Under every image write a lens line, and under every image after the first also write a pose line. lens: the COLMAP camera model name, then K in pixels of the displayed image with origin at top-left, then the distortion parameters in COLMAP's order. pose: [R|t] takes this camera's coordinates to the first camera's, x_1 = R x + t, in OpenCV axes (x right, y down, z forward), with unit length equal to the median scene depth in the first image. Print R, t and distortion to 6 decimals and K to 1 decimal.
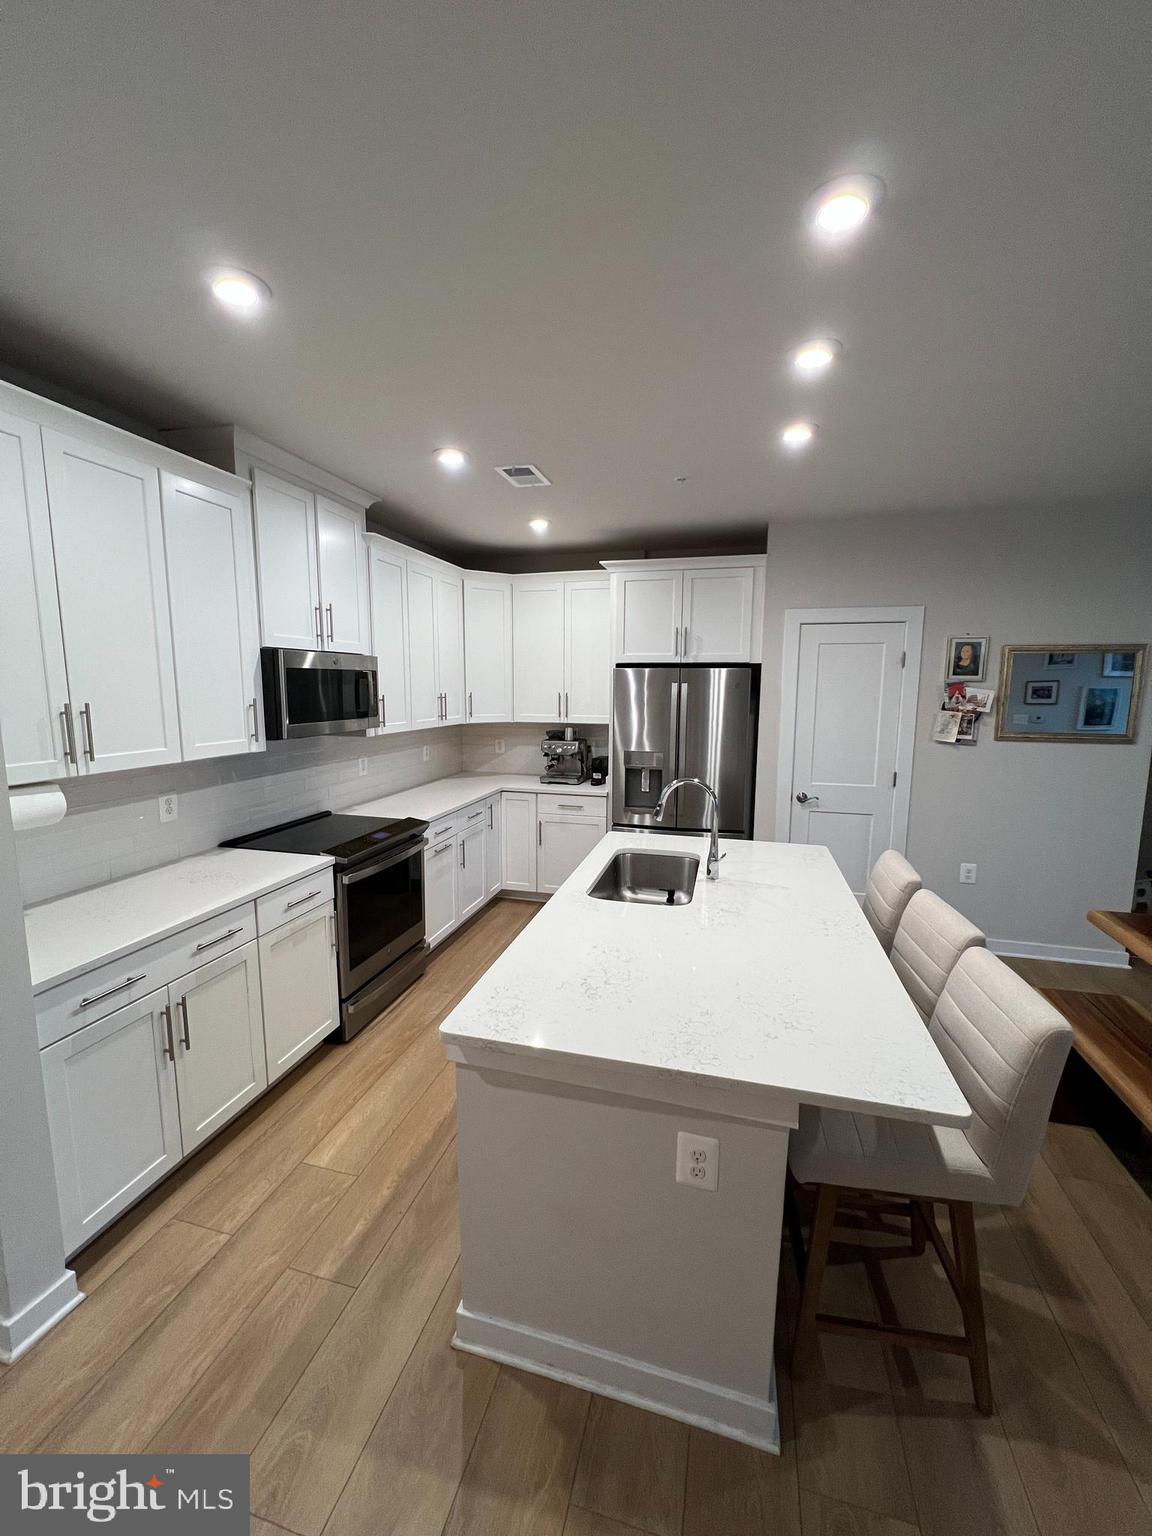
lens RADIAL K [[613.6, 0, 581.9], [0, 613.6, 768.8], [0, 0, 1]] dist [-0.000465, 0.000180]
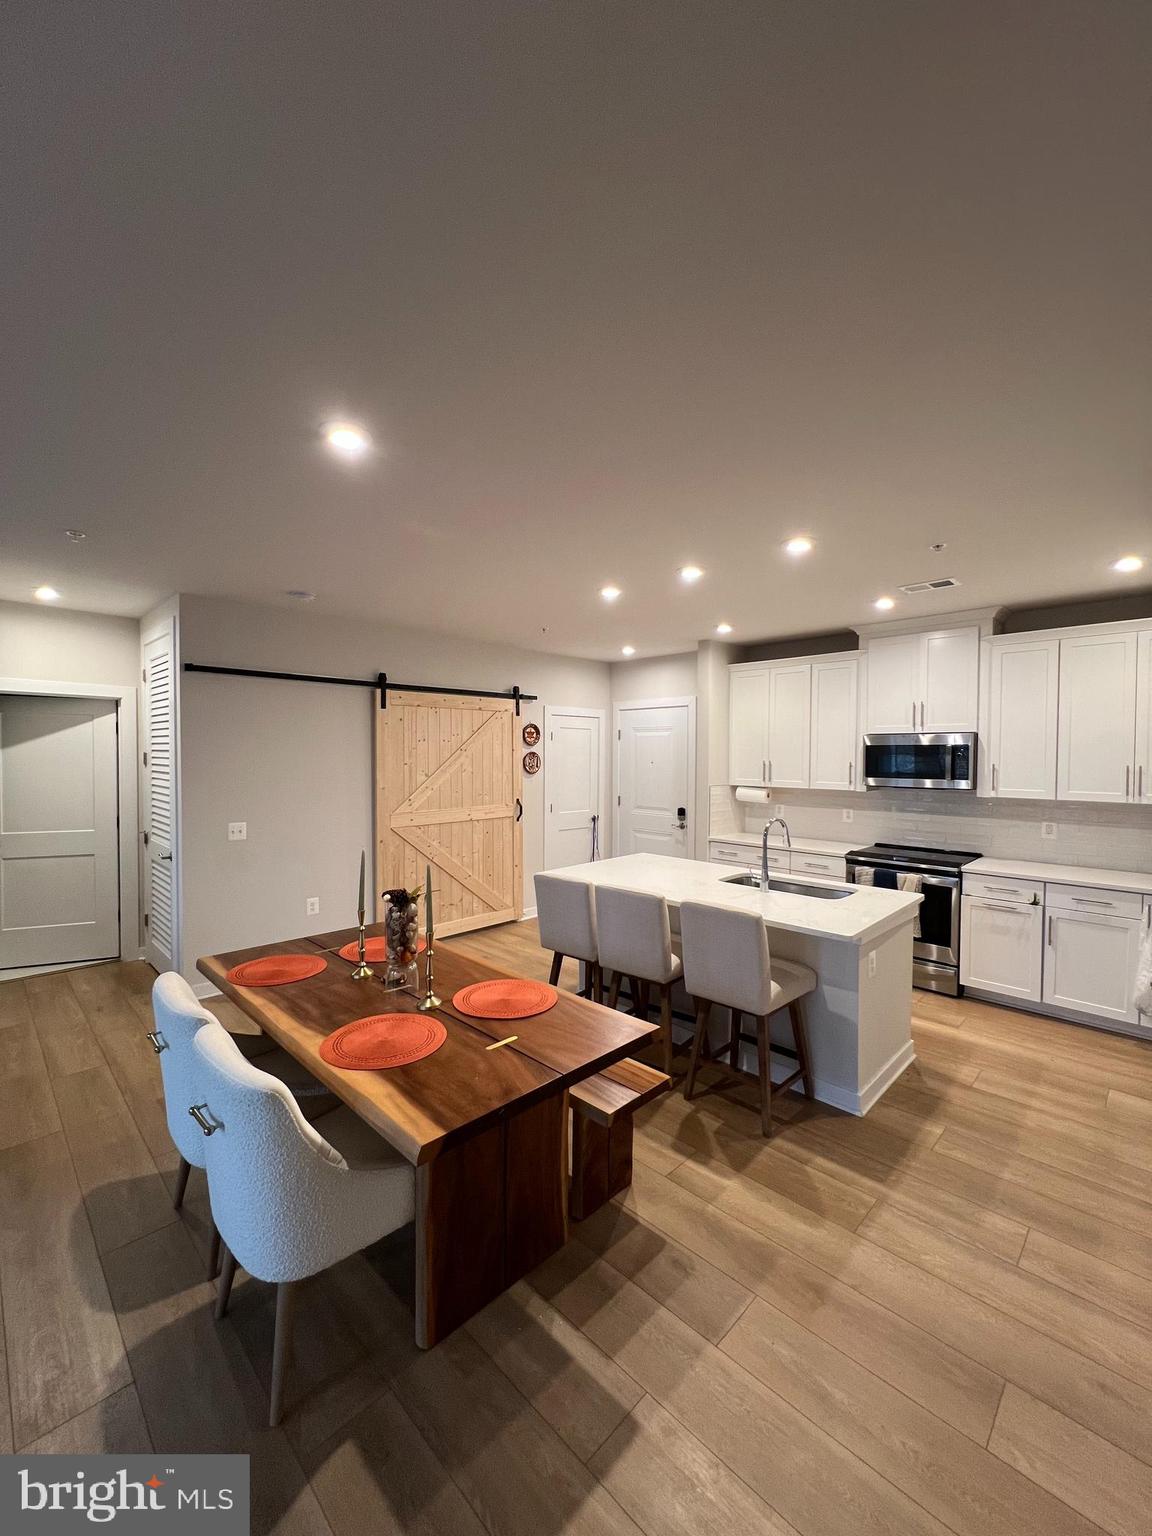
lens RADIAL K [[613.6, 0, 581.9], [0, 613.6, 768.8], [0, 0, 1]] dist [-0.000465, 0.000180]
pose [[-0.491692, 0.008955, -0.870723, 1.133445], [-0.131711, 0.987677, 0.084535, -0.107600], [0.860750, 0.156249, -0.484453, 0.898398]]
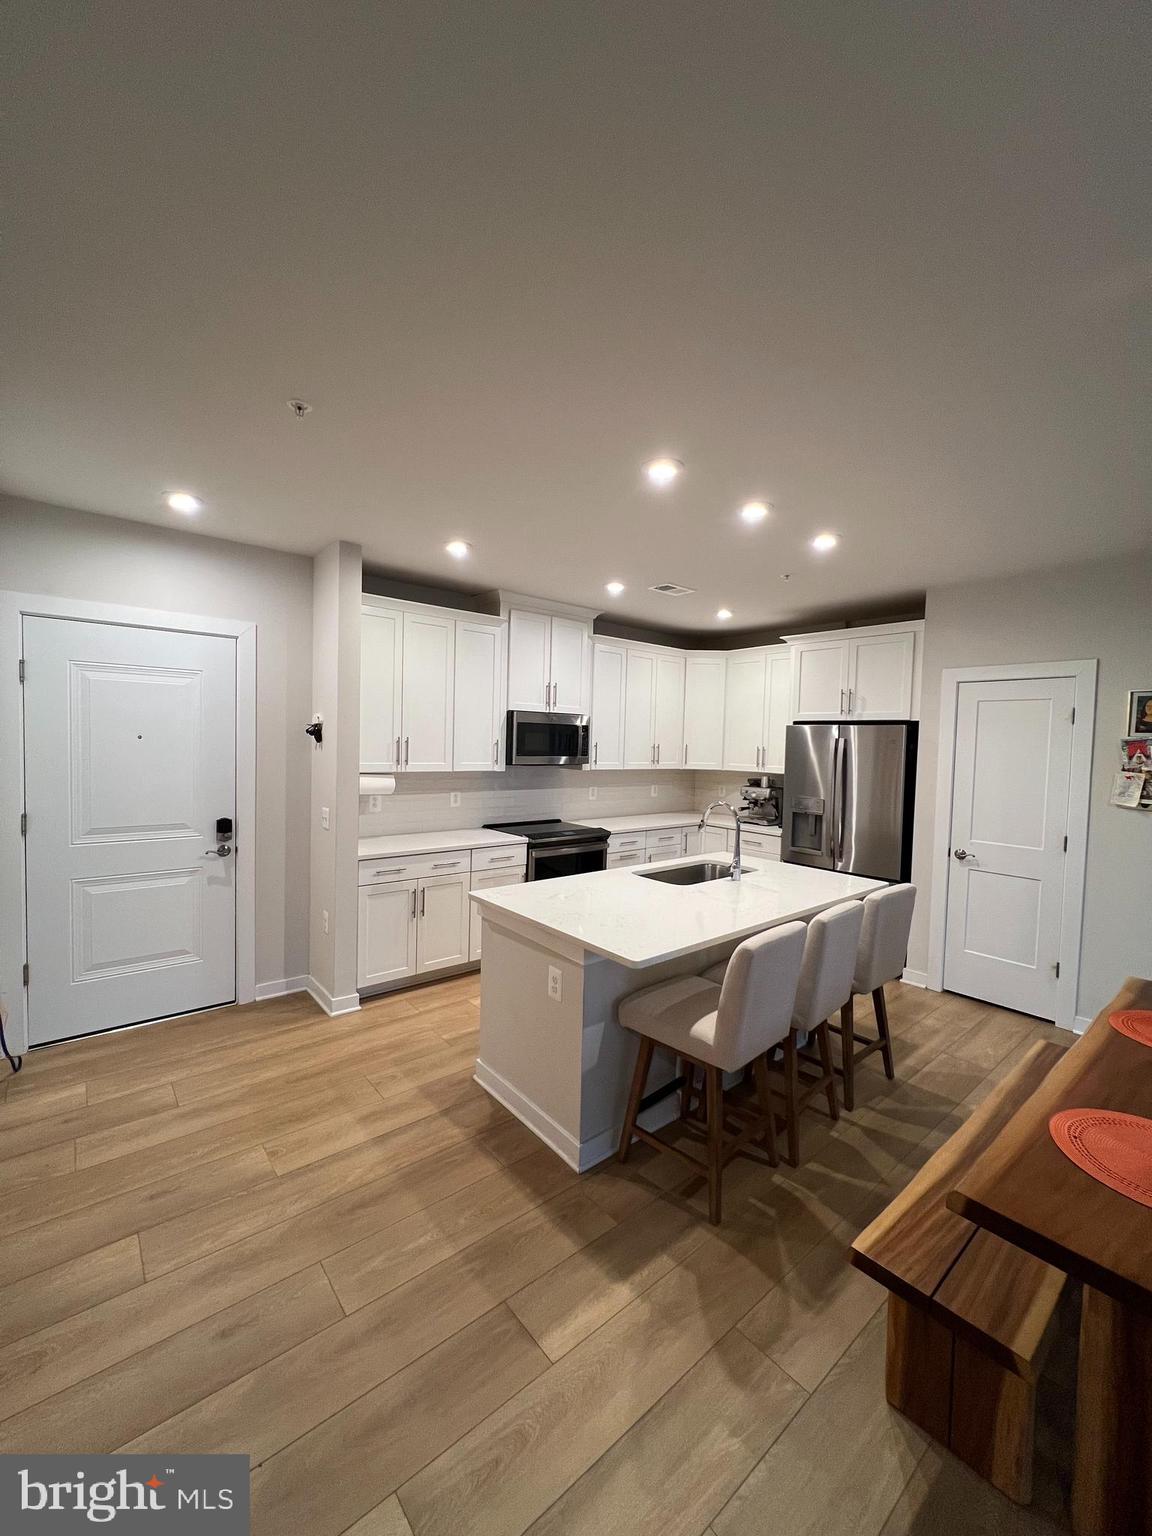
lens RADIAL K [[613.6, 0, 581.9], [0, 613.6, 768.8], [0, 0, 1]] dist [-0.000465, 0.000180]
pose [[0.819508, 0.042452, -0.571494, 0.483774], [-0.101129, 0.992315, -0.071306, 0.049204], [0.564074, 0.116230, 0.817503, -0.198296]]
